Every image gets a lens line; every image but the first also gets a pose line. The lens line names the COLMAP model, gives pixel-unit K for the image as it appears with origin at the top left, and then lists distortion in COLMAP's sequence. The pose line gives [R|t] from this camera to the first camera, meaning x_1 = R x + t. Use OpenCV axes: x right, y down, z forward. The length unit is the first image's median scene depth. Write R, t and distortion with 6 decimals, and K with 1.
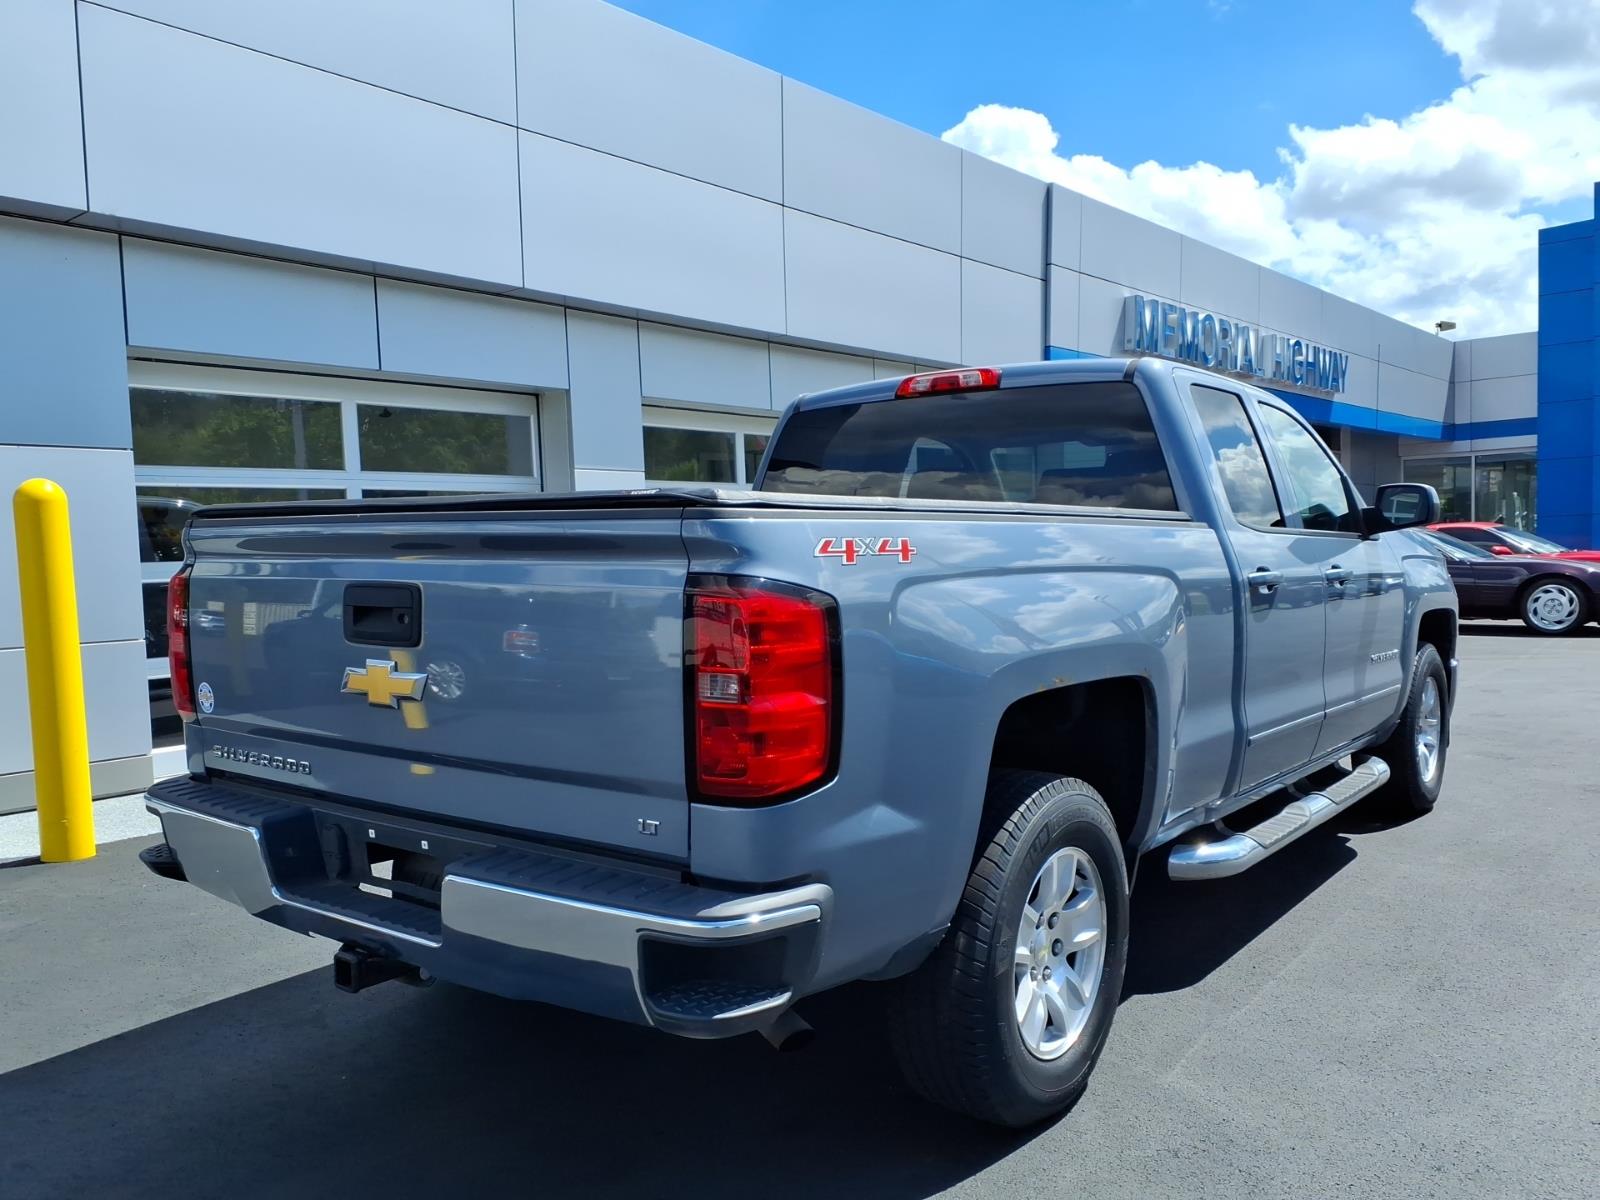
lens RADIAL K [[1312.6, 0, 779.8], [0, 1312.6, 671.1], [0, 0, 1]] dist [-0.002939, -0.018778]
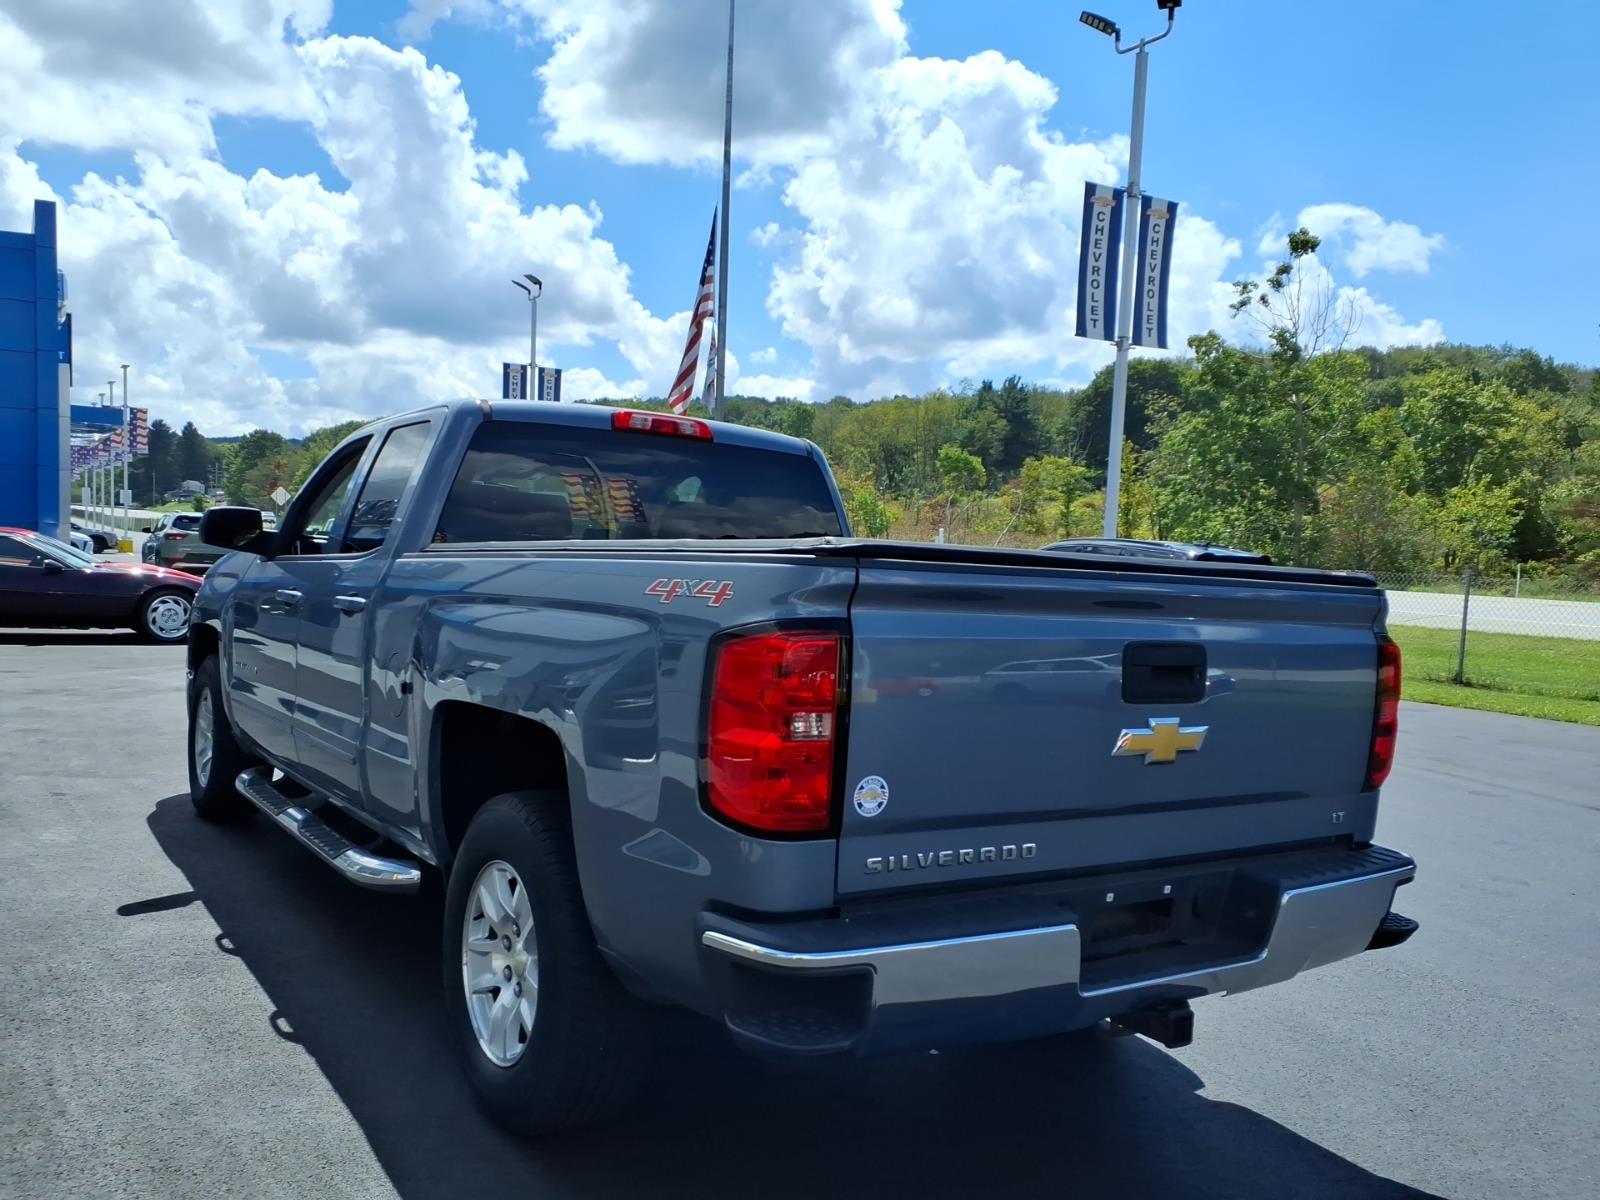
lens RADIAL K [[1291.1, 0, 800.4], [0, 1291.1, 693.5], [0, 0, 1]] dist [0.003068, -0.001788]
pose [[0.313147, -0.051948, 0.948283, -0.212617], [0.033704, 0.998482, 0.043568, -0.012440], [-0.949106, 0.018318, 0.314422, 0.152415]]
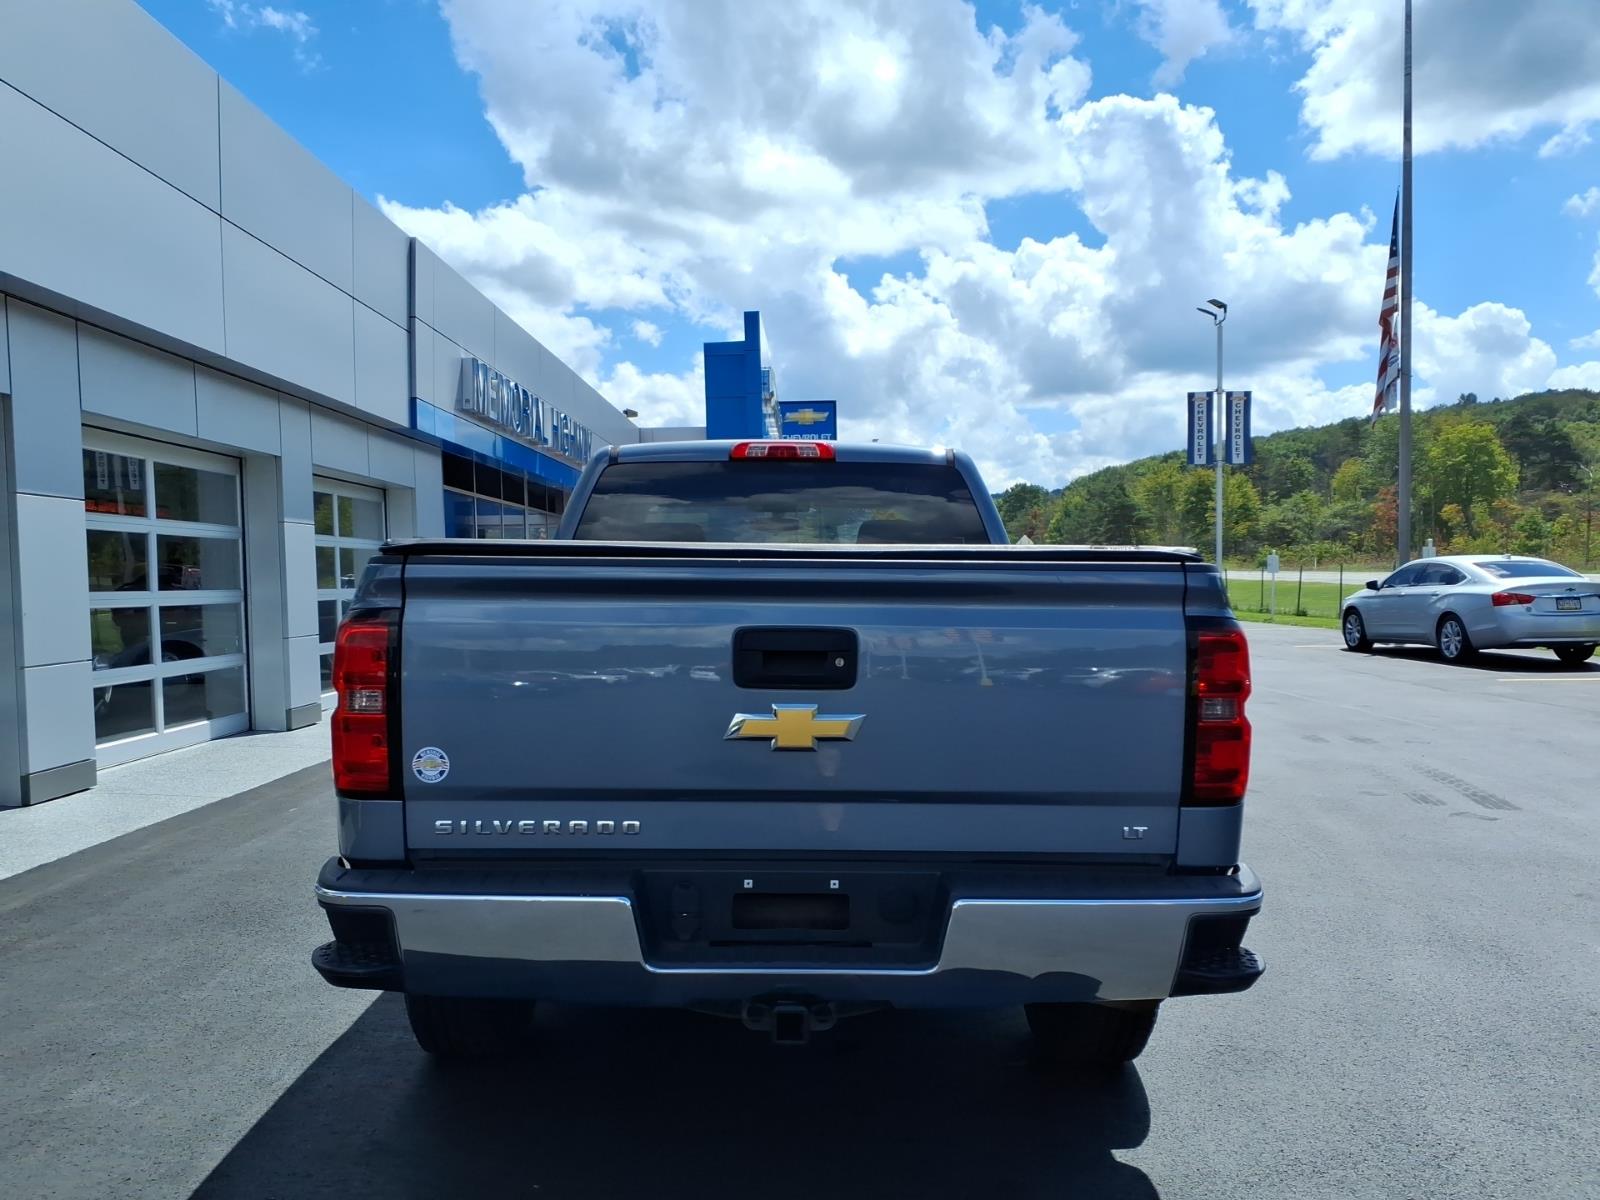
lens RADIAL K [[1311.4, 0, 795.3], [0, 1311.4, 656.5], [0, 0, 1]] dist [0.040654, -0.067924]
pose [[0.778596, -0.008853, 0.627462, -0.148723], [0.042119, 0.998383, -0.038178, -0.000857], [-0.626110, 0.056153, 0.777710, 0.037854]]
